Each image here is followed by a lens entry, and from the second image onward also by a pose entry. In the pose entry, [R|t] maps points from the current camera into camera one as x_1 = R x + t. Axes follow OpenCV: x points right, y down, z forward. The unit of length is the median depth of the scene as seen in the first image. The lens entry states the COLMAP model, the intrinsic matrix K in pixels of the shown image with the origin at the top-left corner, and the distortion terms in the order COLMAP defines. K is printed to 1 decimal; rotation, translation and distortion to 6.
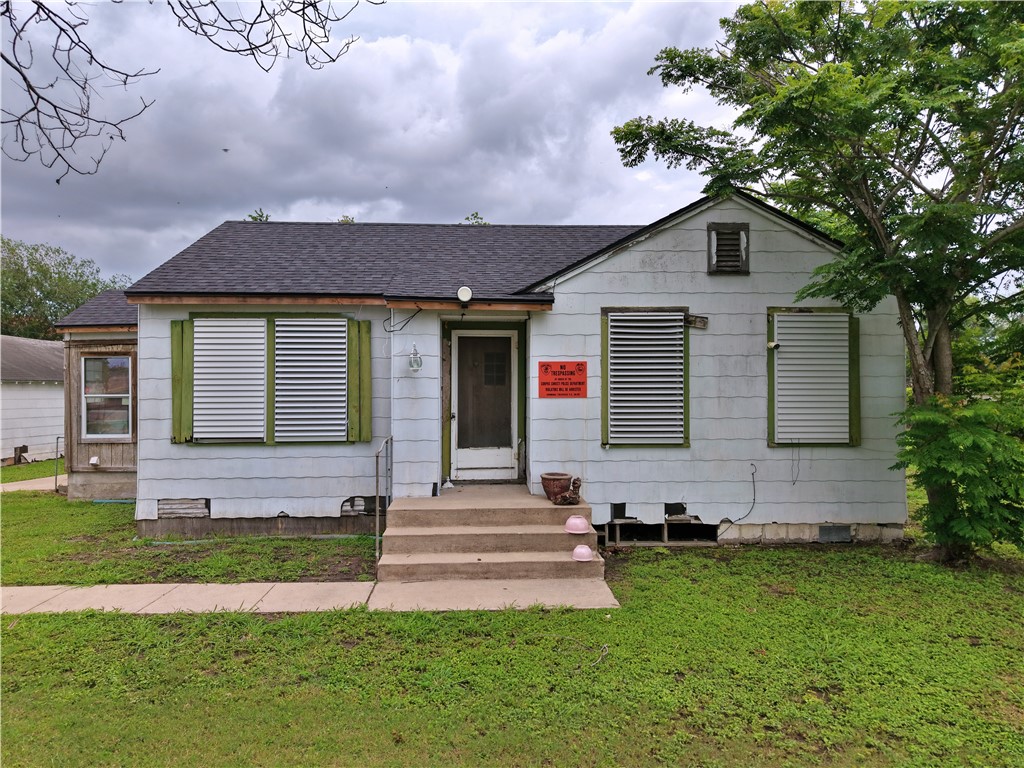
lens RADIAL K [[712.0, 0, 512.2], [0, 712.0, 386.4], [0, 0, 1]] dist [0.017273, -0.010688]
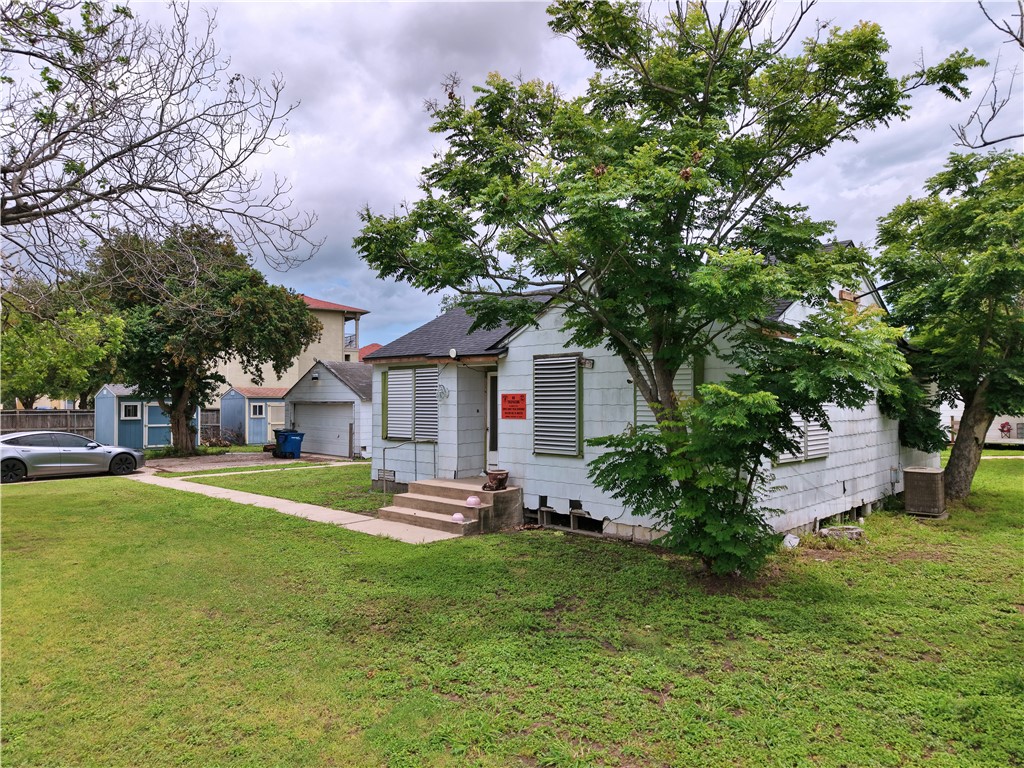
lens RADIAL K [[712.0, 0, 514.5], [0, 712.0, 386.0], [0, 0, 1]] dist [0.017273, -0.010688]
pose [[0.677562, -0.012101, -0.735366, 1.135415], [0.003729, 0.999908, -0.013018, -0.031989], [0.735456, 0.006078, 0.677545, 0.017327]]
